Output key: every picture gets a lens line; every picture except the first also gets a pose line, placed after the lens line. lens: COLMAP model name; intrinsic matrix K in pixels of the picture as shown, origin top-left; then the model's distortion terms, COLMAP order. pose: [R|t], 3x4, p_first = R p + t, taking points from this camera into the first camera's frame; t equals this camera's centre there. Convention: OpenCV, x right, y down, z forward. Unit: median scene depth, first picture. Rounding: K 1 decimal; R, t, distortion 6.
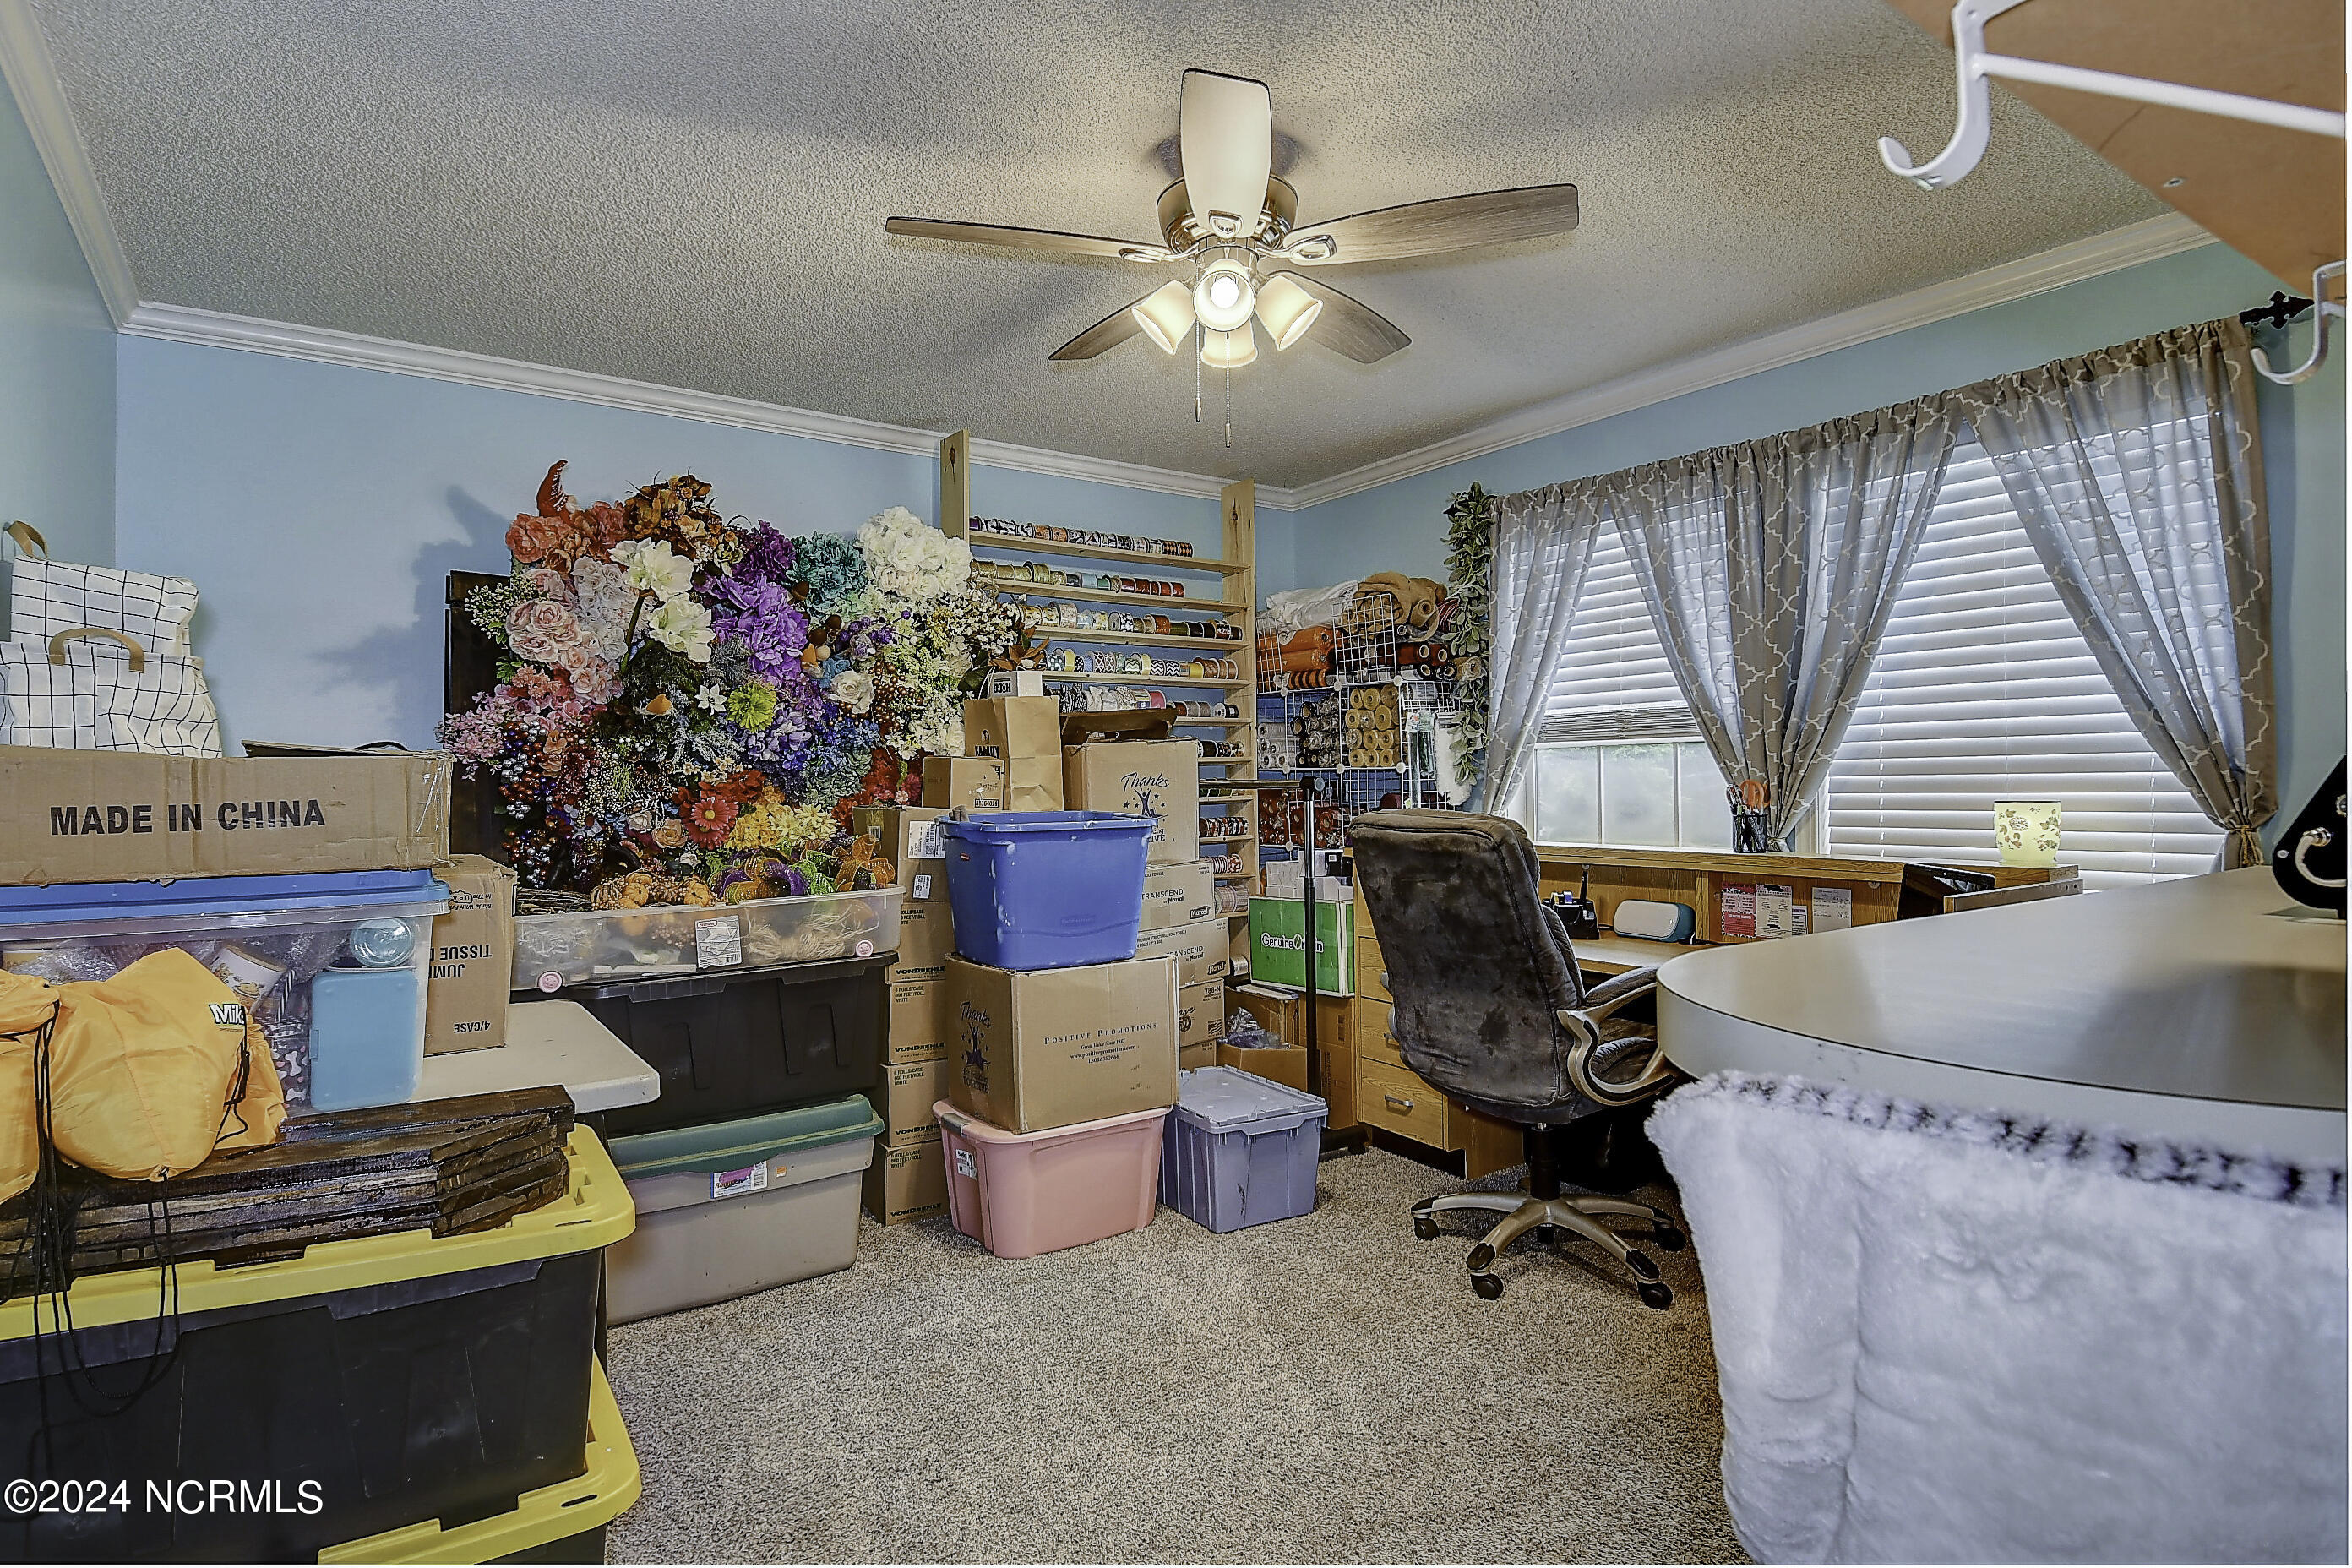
lens RADIAL K [[1220.0, 0, 1181.1], [0, 1220.0, 790.3], [0, 0, 1]] dist [0.045425, -0.053709]
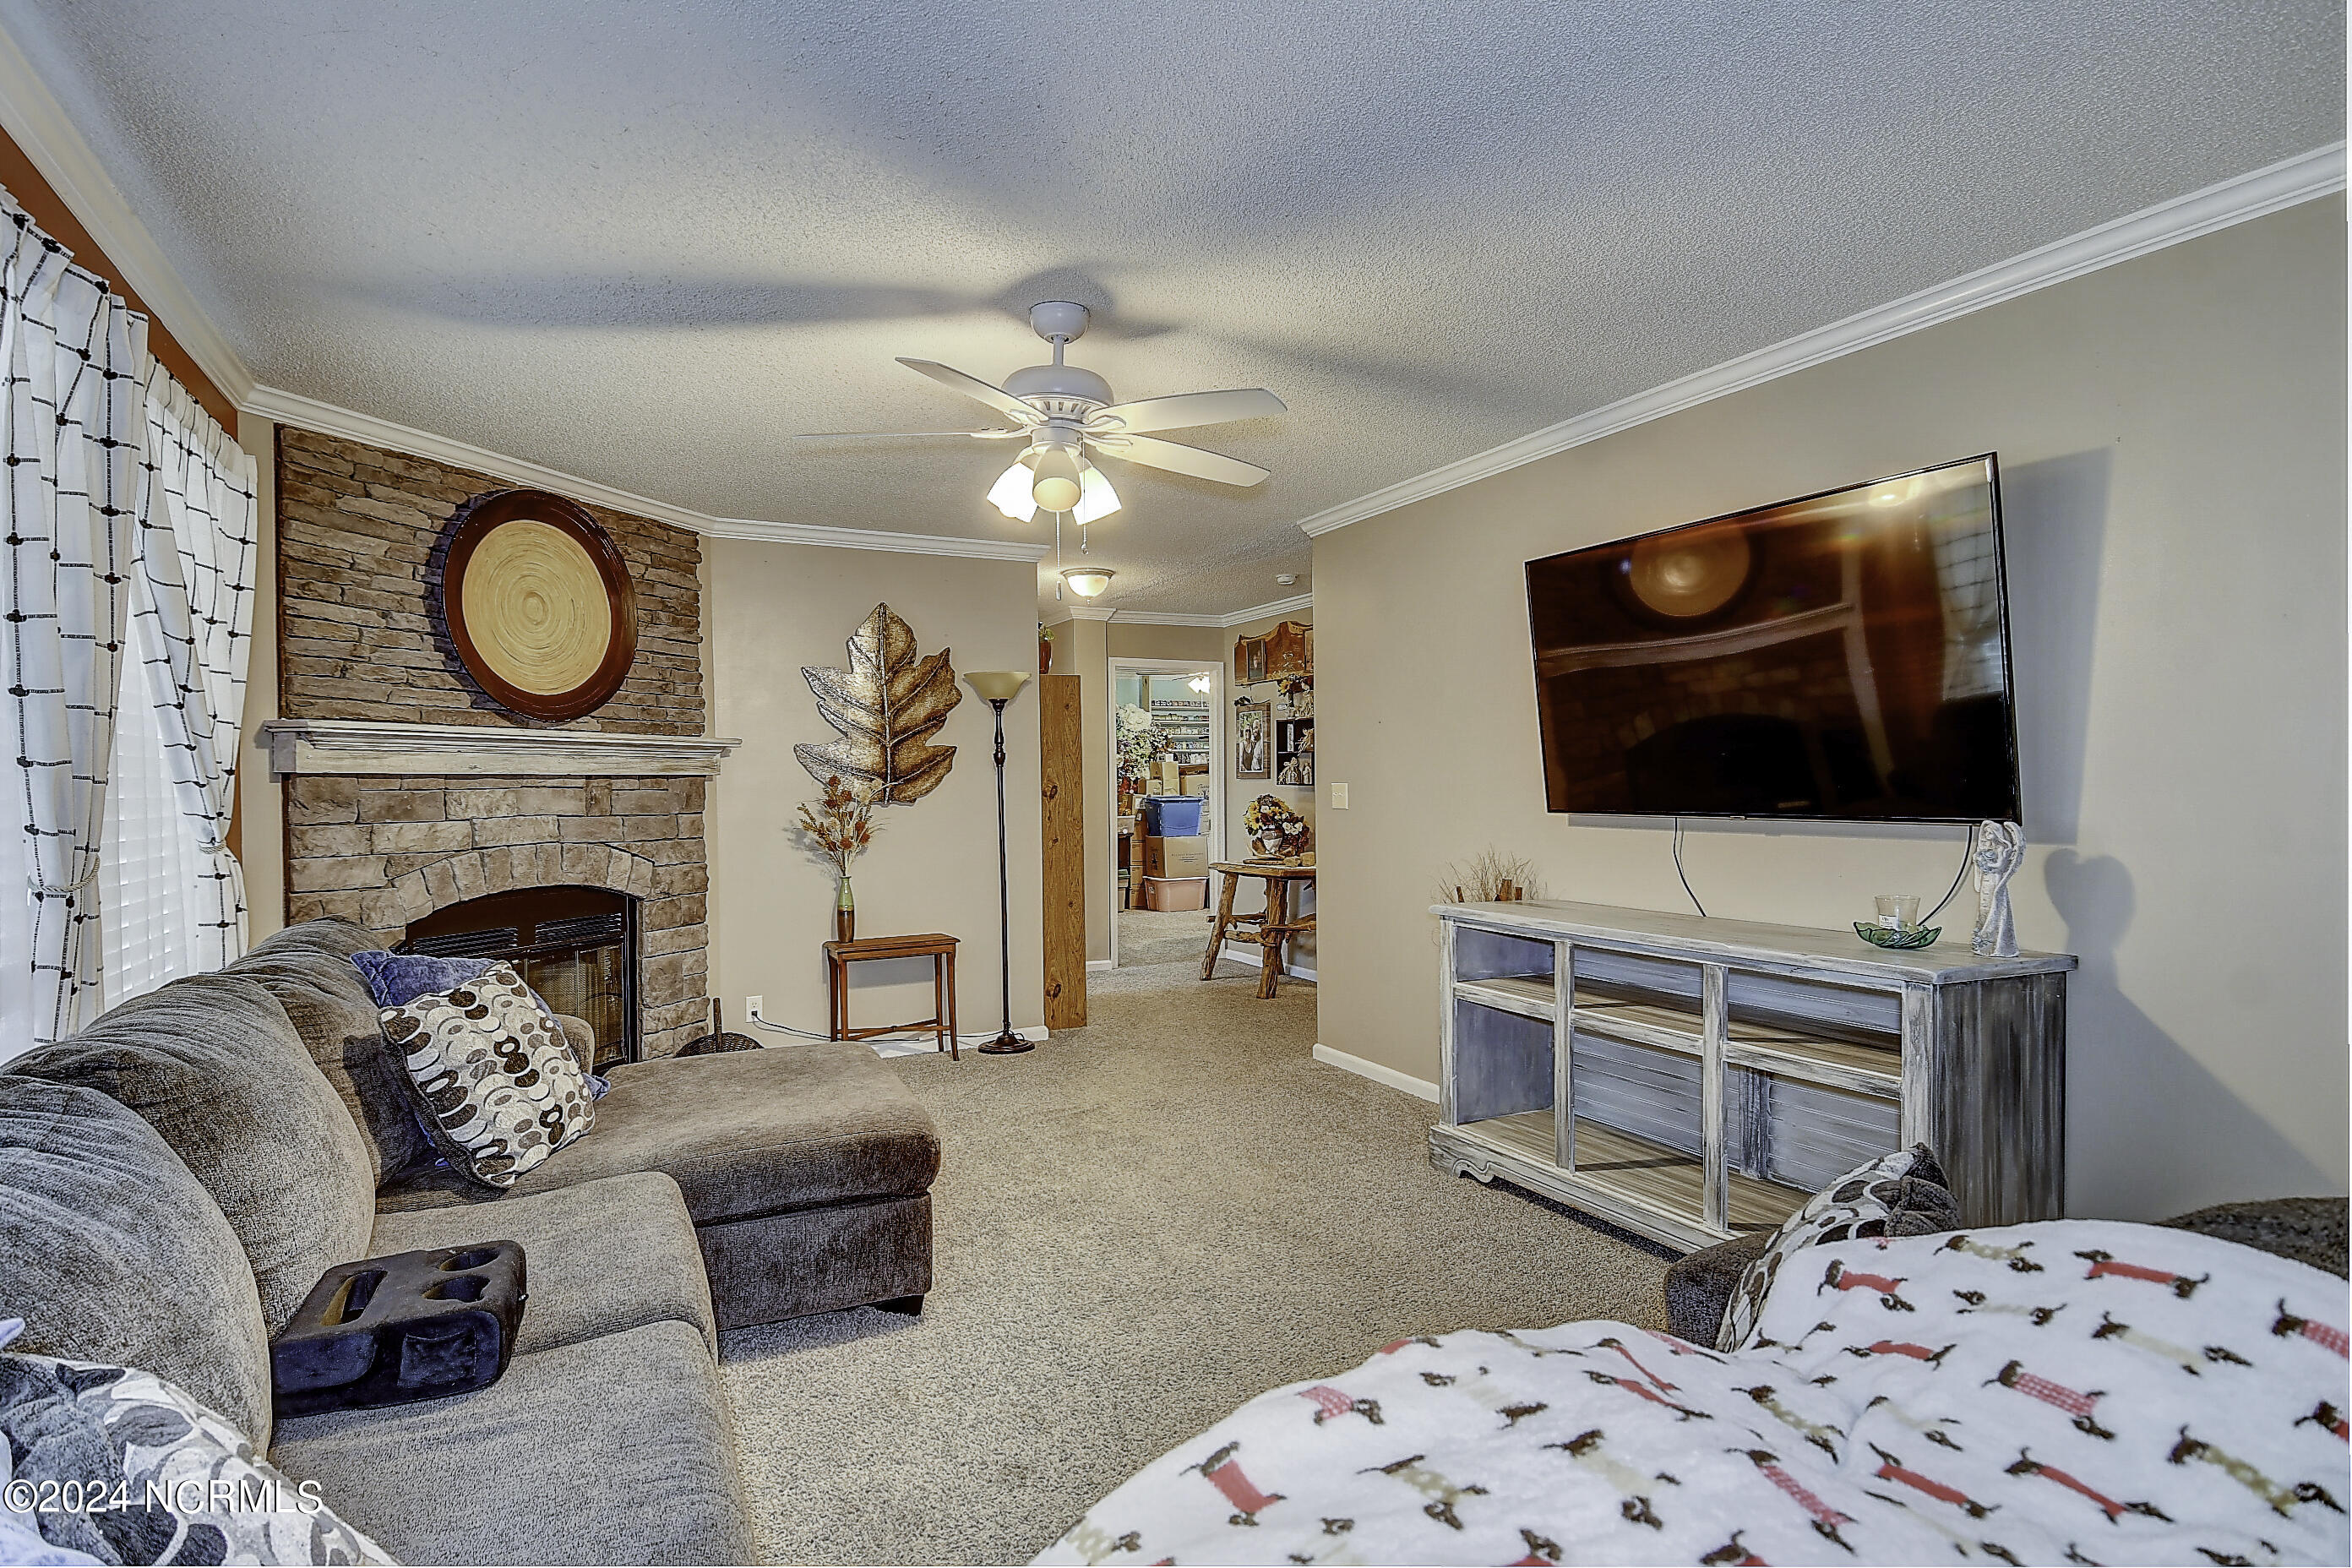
lens RADIAL K [[1220.0, 0, 1181.1], [0, 1220.0, 790.3], [0, 0, 1]] dist [0.045425, -0.053709]
pose [[0.990575, -0.005973, -0.136840, 0.365850], [0.005493, 0.999977, -0.003888, 0.016353], [0.136860, 0.003099, 0.990586, -2.310115]]
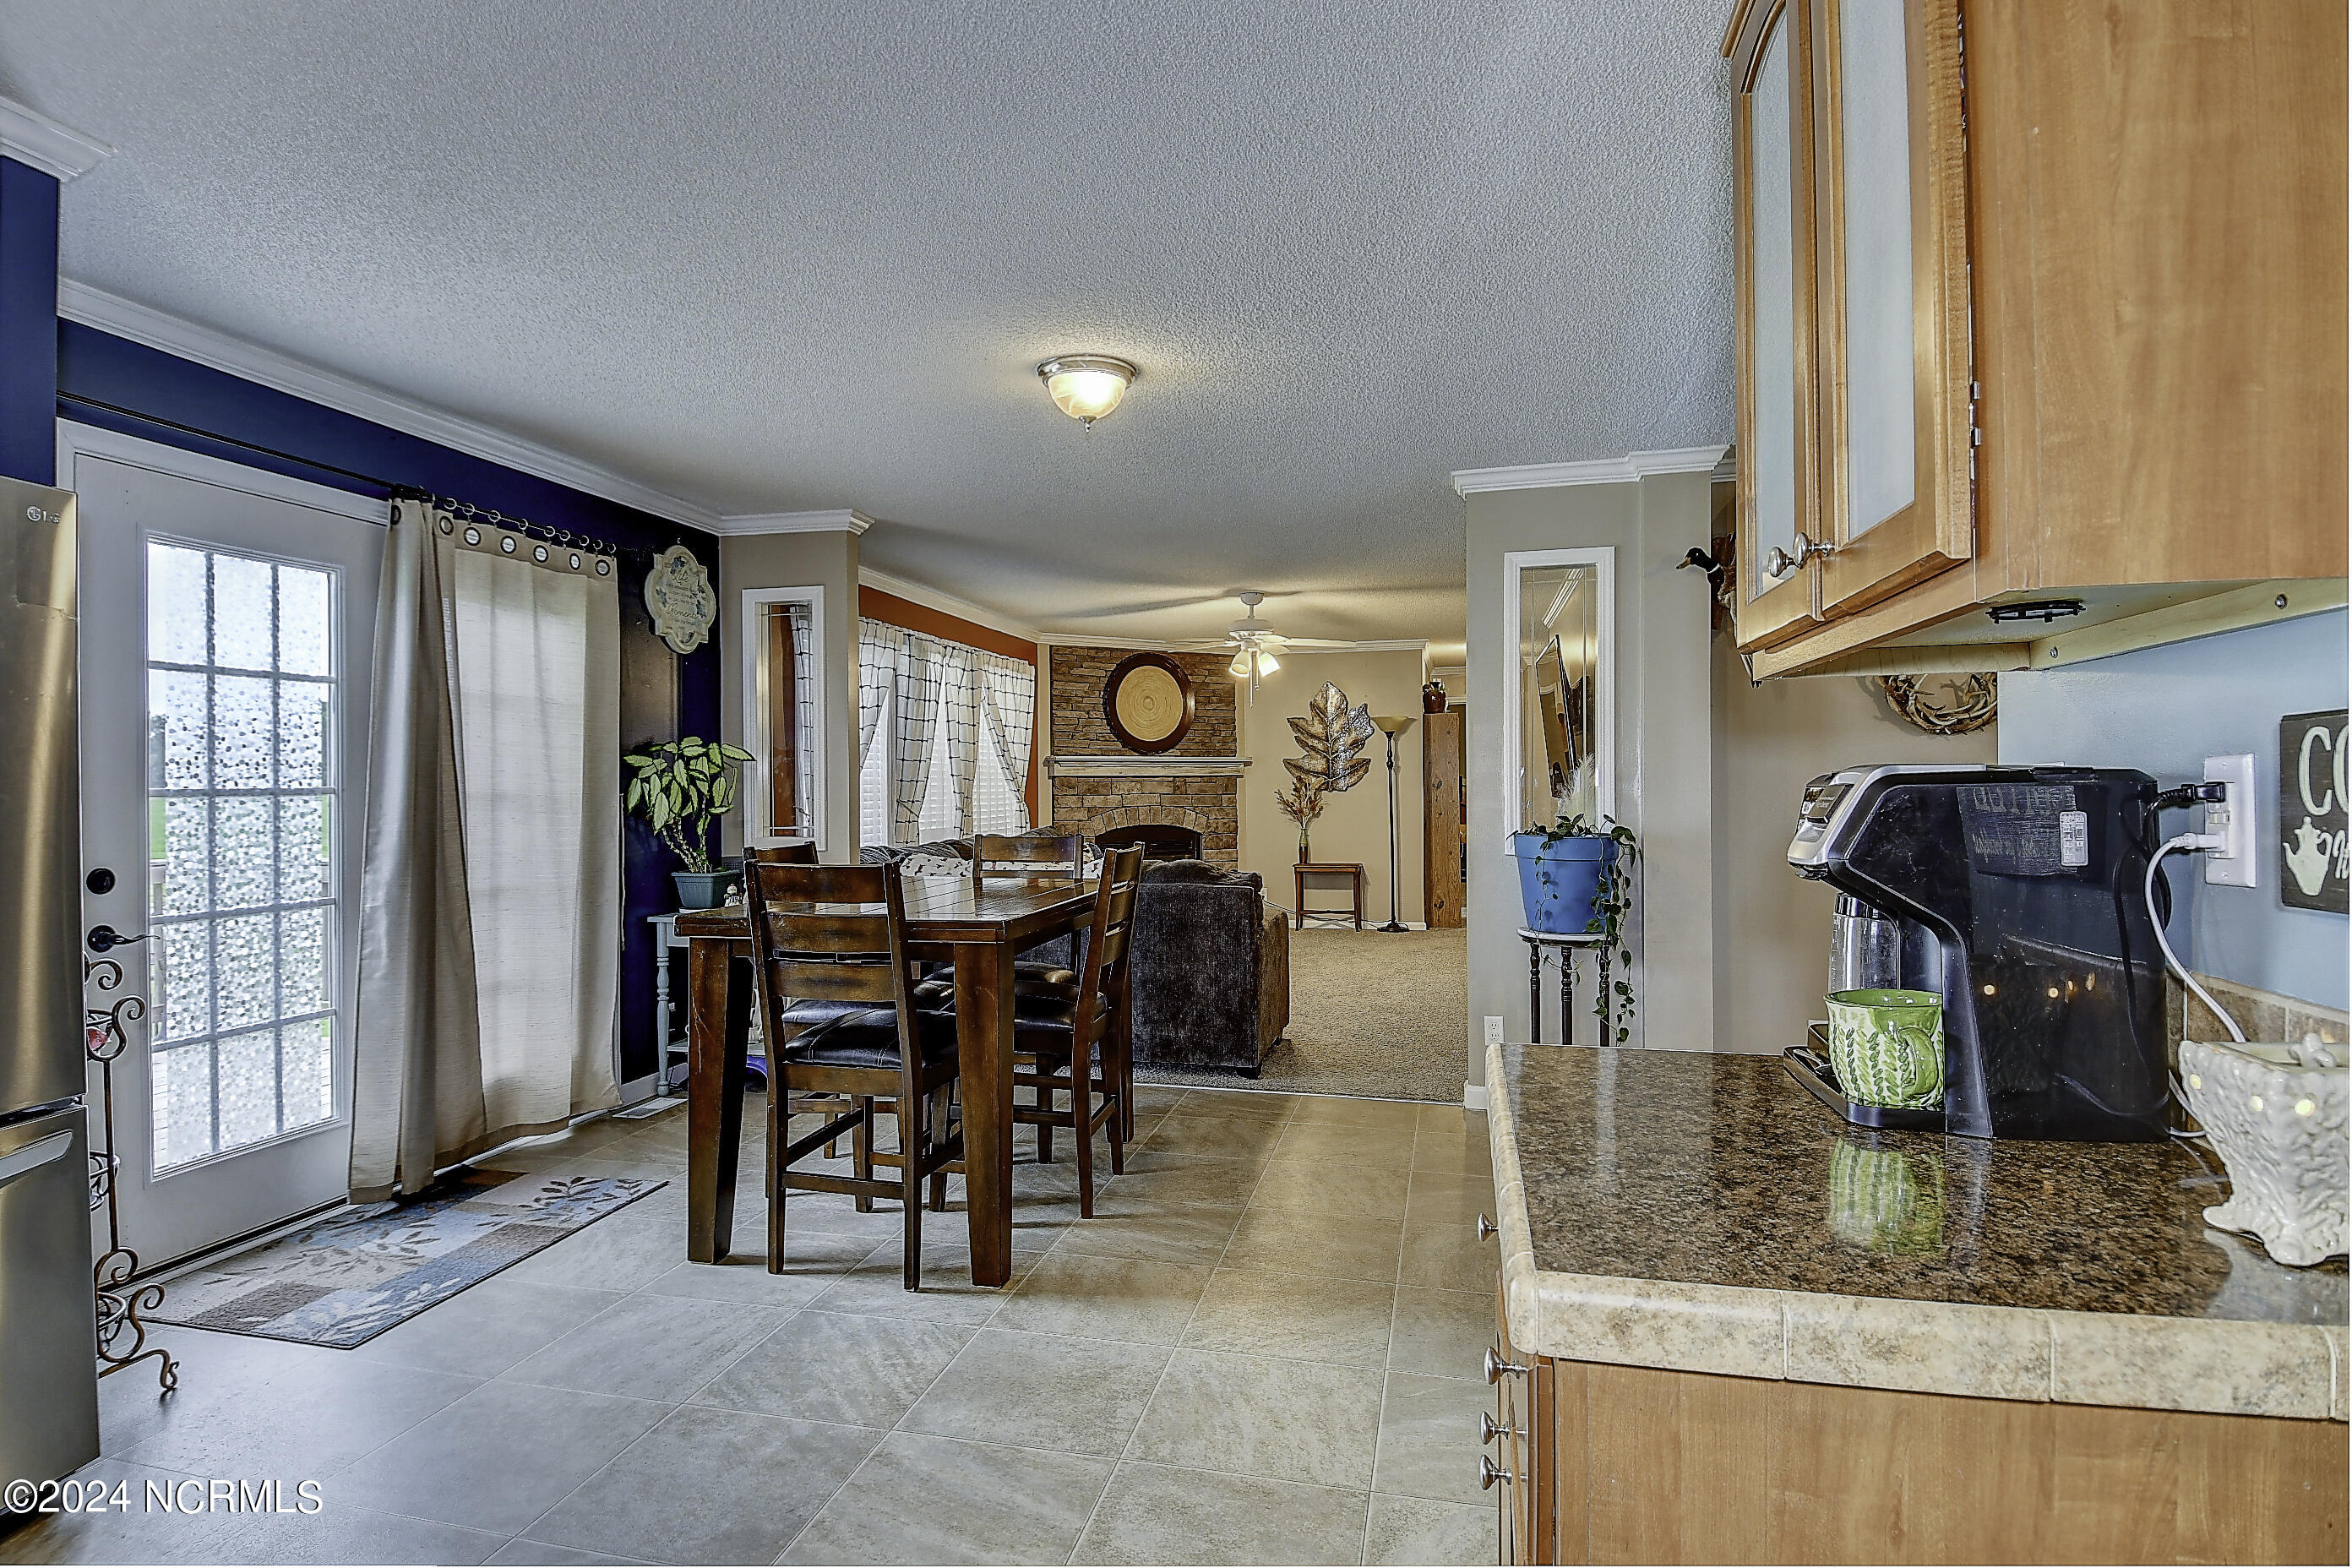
lens RADIAL K [[1220.0, 0, 1181.1], [0, 1220.0, 790.3], [0, 0, 1]] dist [0.045425, -0.053709]
pose [[0.679273, 0.003141, -0.733879, 1.609052], [-0.002908, 0.999995, 0.001588, 0.020703], [0.733880, 0.001055, 0.679278, -2.996136]]
